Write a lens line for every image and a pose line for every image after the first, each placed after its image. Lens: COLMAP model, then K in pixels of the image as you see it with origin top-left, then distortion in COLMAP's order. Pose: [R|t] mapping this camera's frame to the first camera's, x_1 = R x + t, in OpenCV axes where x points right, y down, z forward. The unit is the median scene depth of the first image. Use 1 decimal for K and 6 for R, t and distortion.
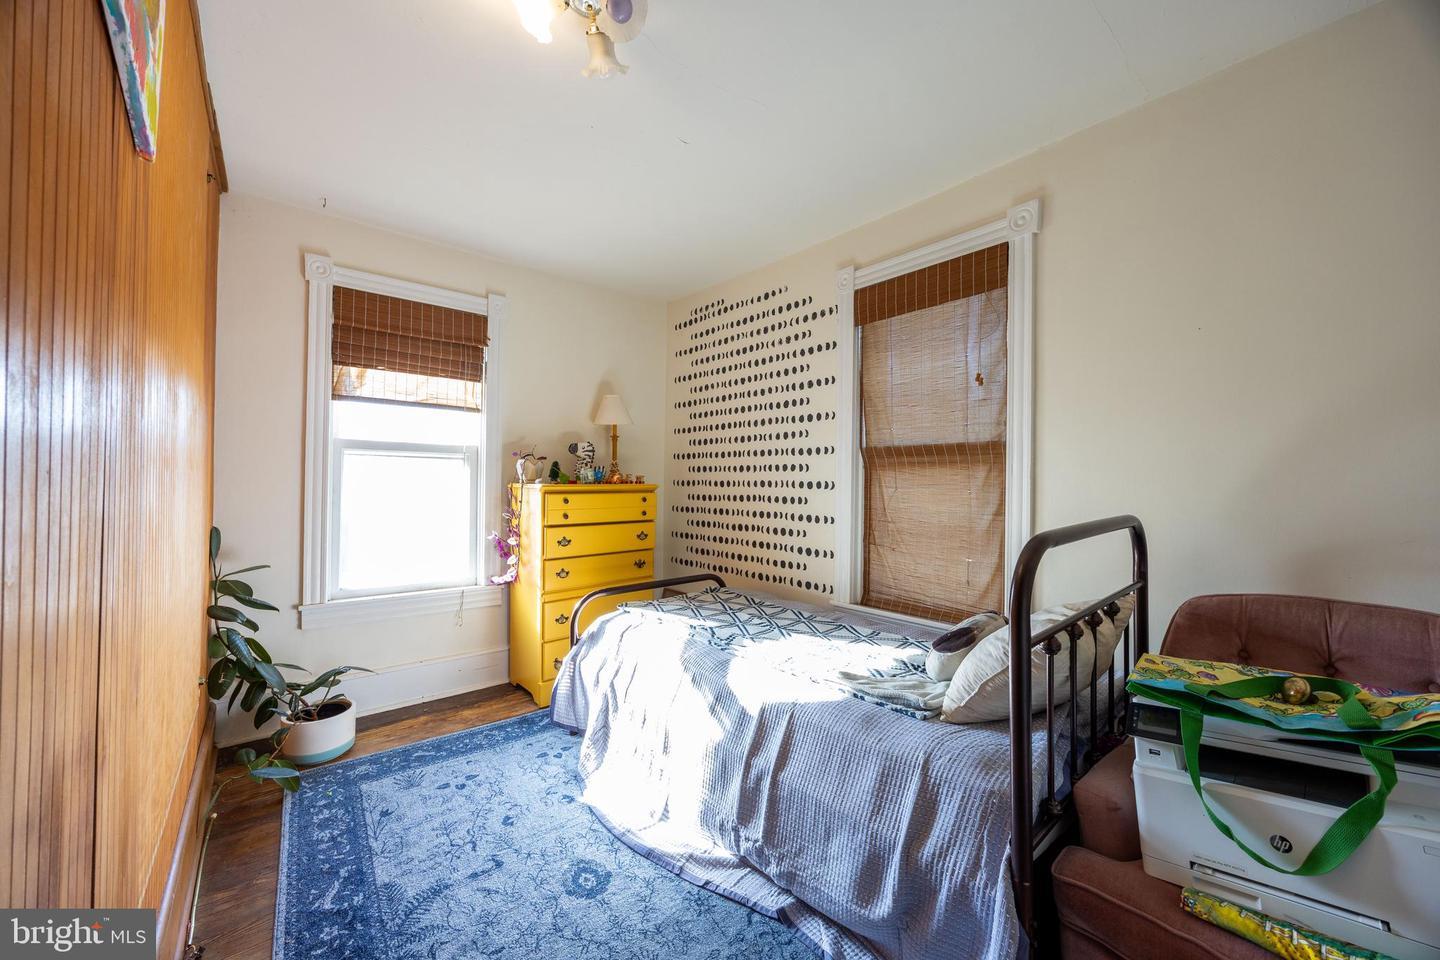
lens RADIAL K [[553.7, 0, 714.9], [0, 553.7, 477.1], [0, 0, 1]] dist [-0.001796, -0.000137]
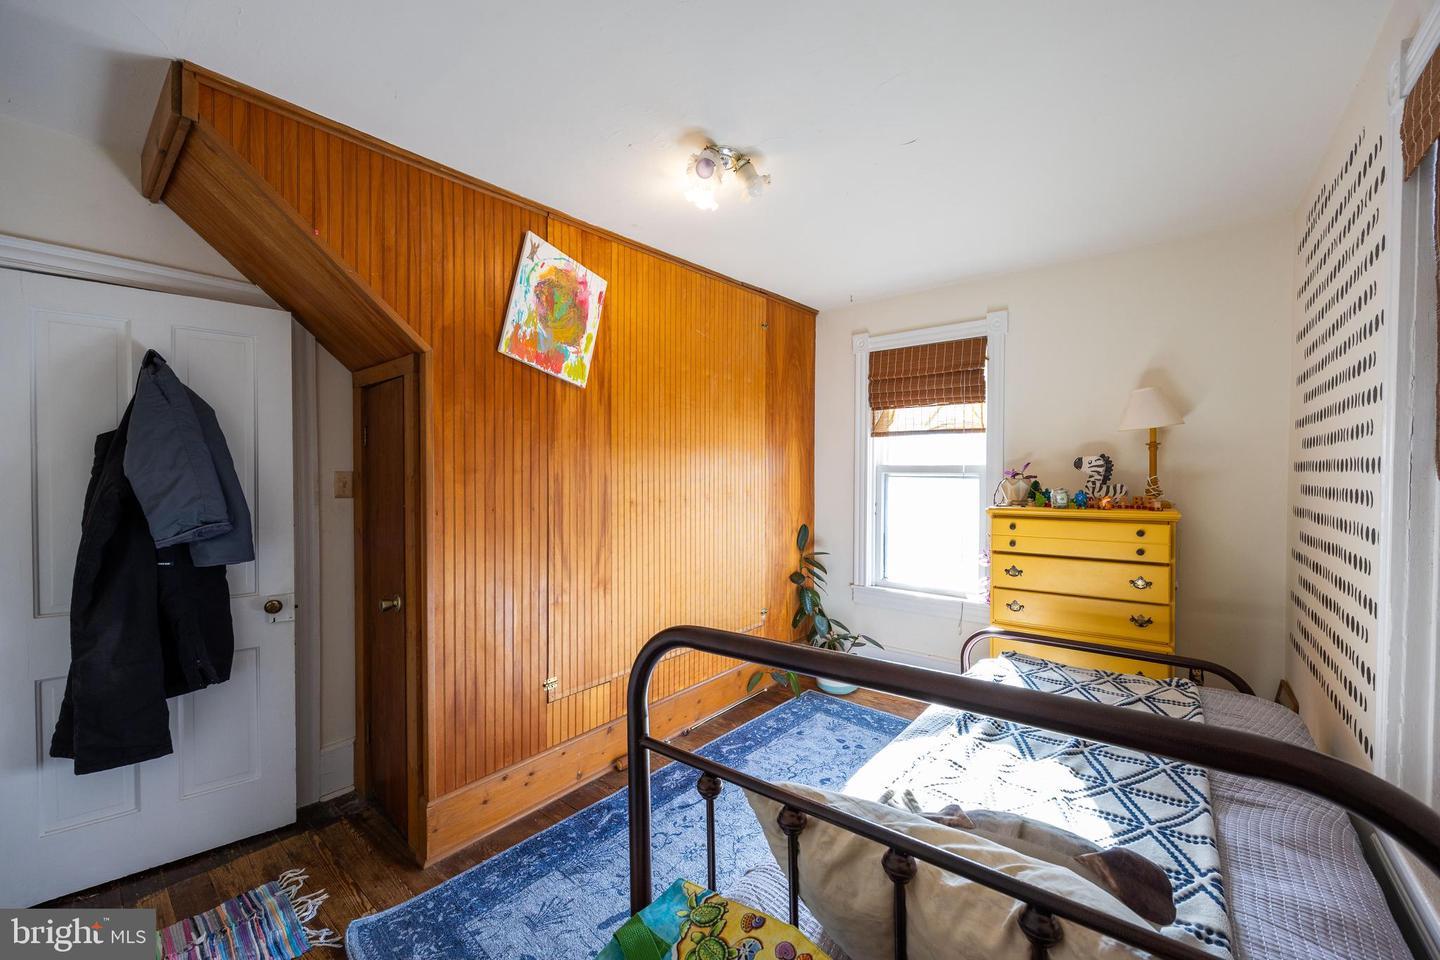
lens RADIAL K [[553.7, 0, 712.0], [0, 553.7, 481.0], [0, 0, 1]] dist [-0.001796, -0.000137]
pose [[0.177068, 0.002600, -0.984195, 0.537063], [0.005991, 0.999975, 0.003719, -0.037535], [0.984180, -0.006555, 0.177048, 0.359988]]
